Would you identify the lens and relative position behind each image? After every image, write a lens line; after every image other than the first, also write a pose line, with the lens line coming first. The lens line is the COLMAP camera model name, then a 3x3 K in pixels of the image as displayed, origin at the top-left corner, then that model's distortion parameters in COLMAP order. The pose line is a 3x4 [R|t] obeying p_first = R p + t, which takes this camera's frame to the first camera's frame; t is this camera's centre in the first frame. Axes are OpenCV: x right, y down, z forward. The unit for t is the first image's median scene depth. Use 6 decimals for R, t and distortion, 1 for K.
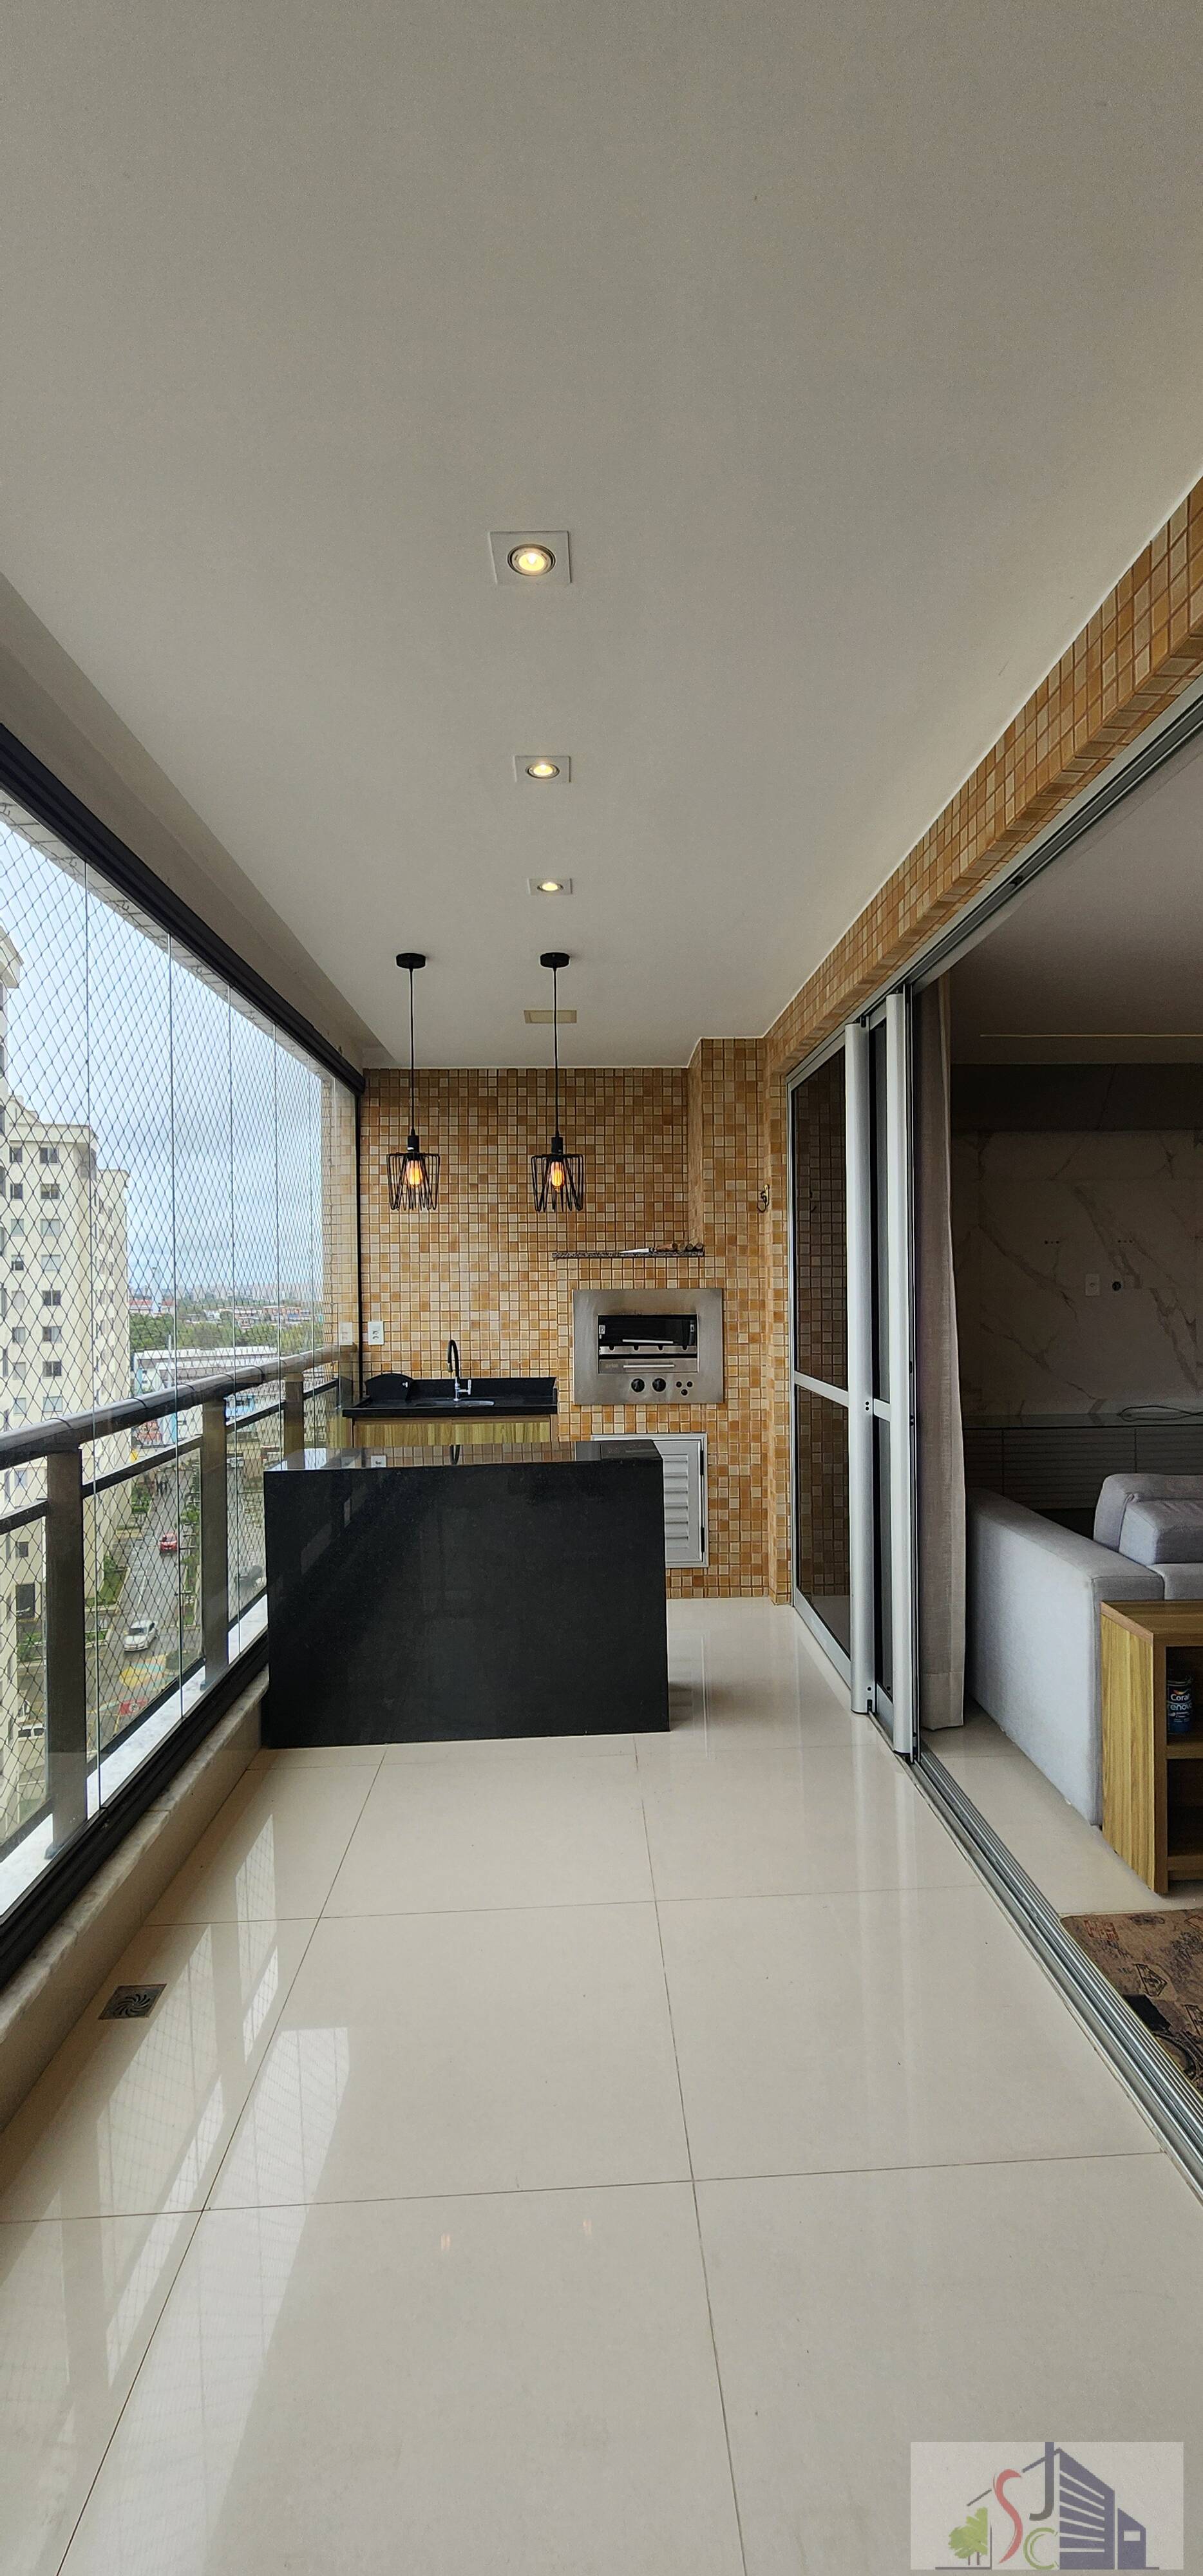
lens RADIAL K [[1040.8, 0, 603.3], [0, 1040.8, 1274.6], [0, 0, 1]] dist [0.024507, 0.000234]
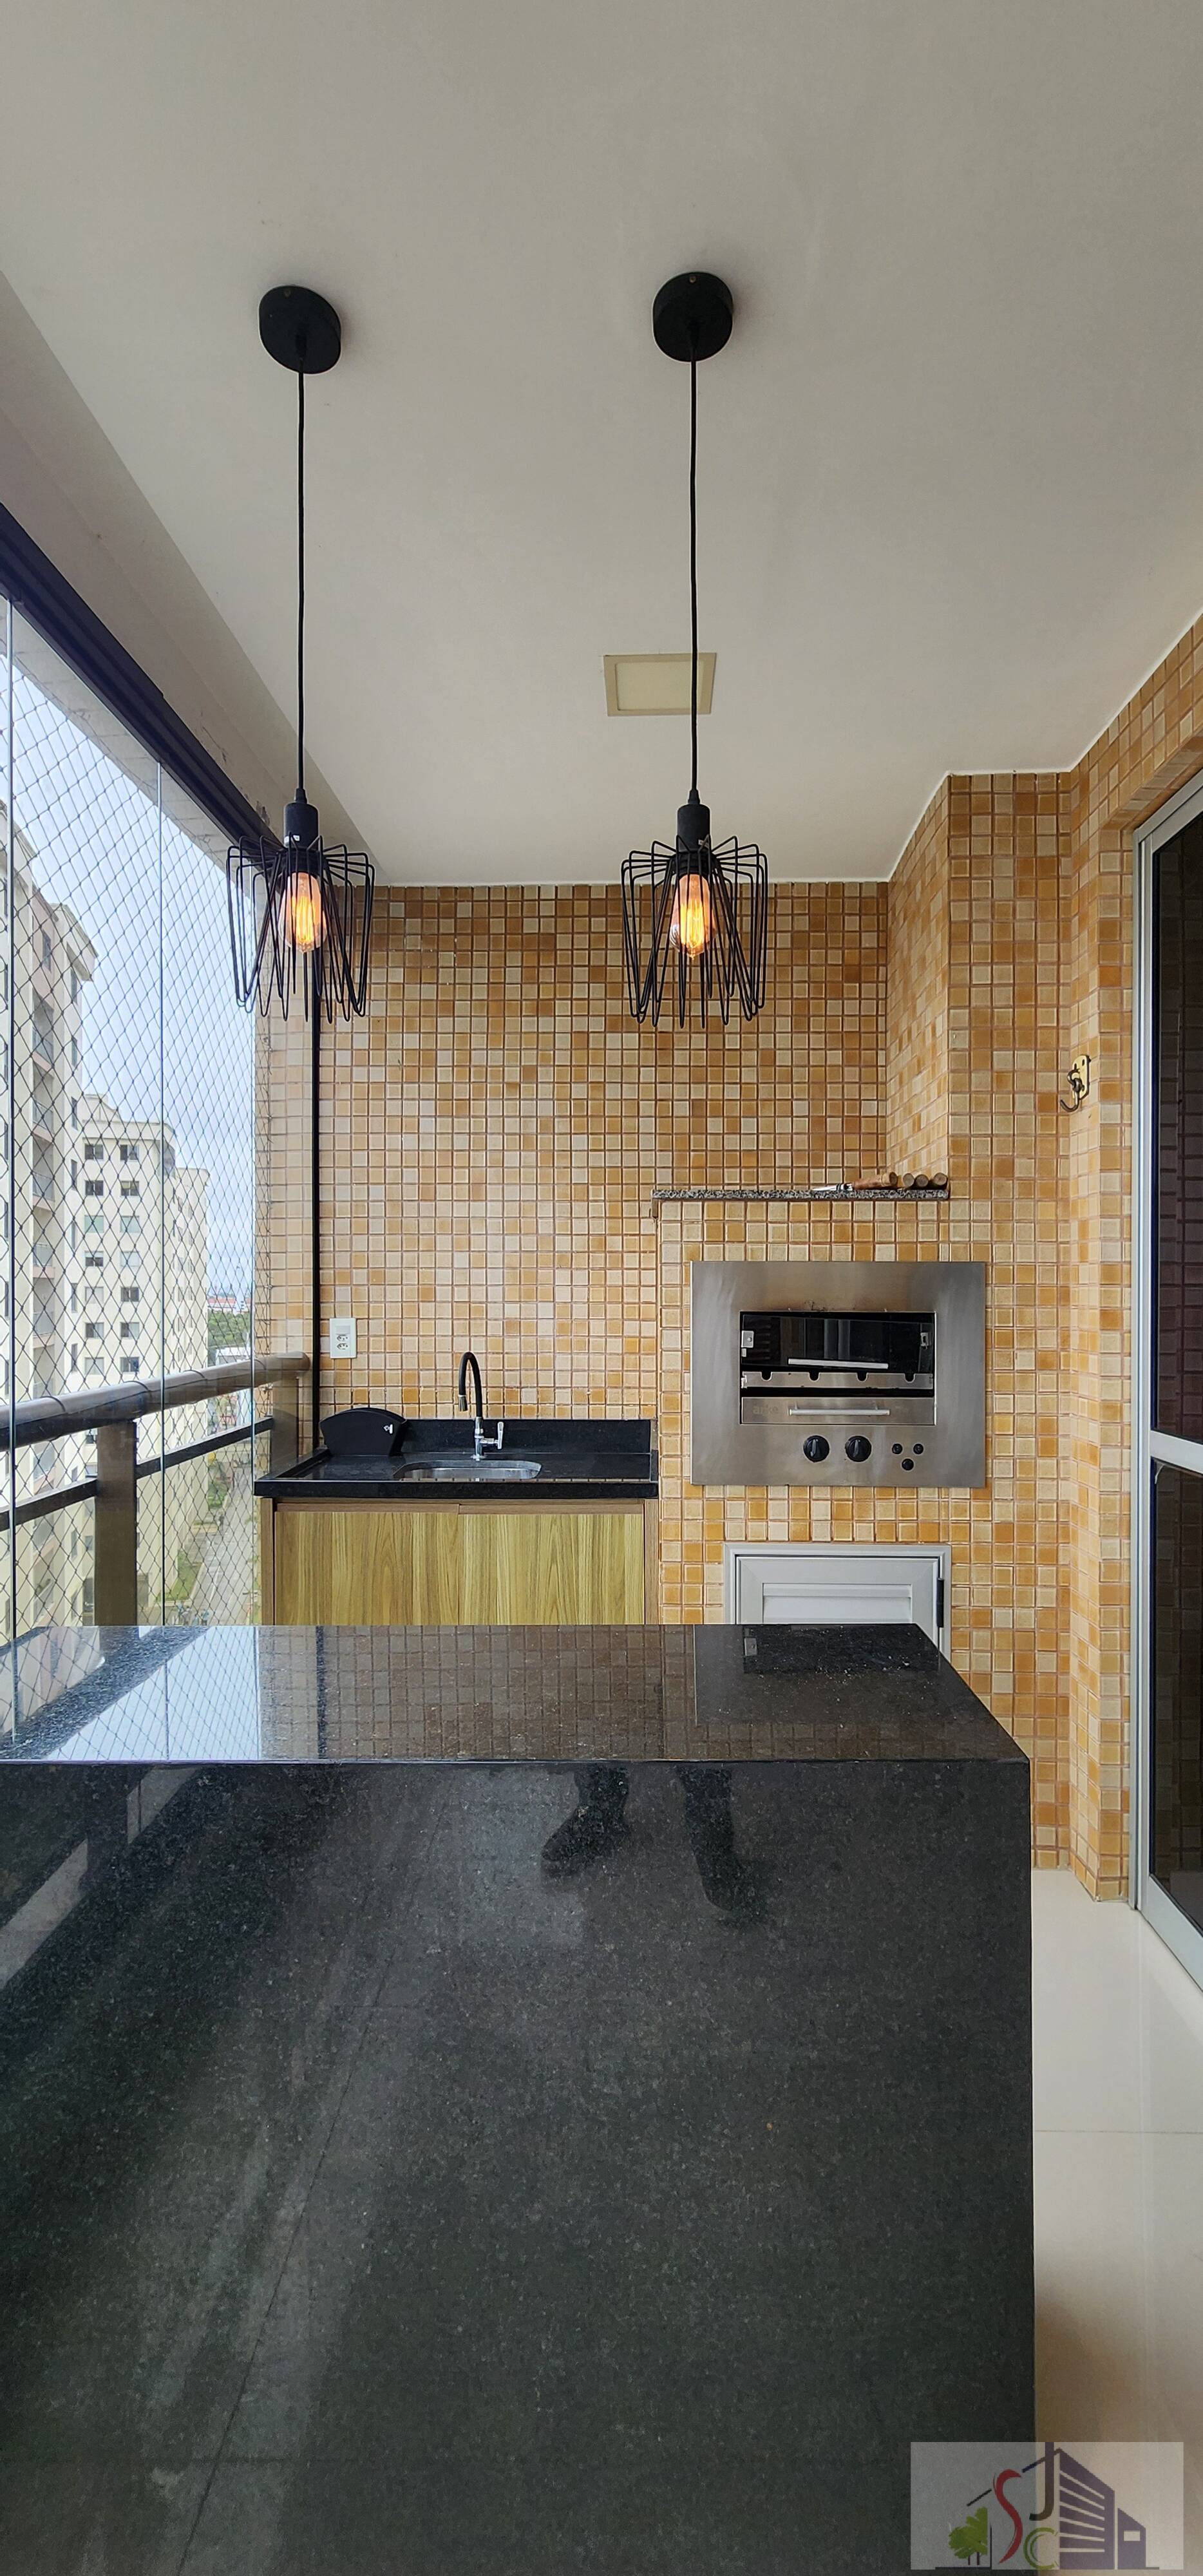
lens RADIAL K [[1040.8, 0, 616.2], [0, 1040.8, 1297.2], [0, 0, 1]] dist [0.024507, 0.000234]
pose [[0.998252, 0.013743, -0.057486, -0.032877], [-0.012730, 0.999758, 0.017961, 0.021155], [0.057719, -0.017198, 0.998185, 0.431757]]
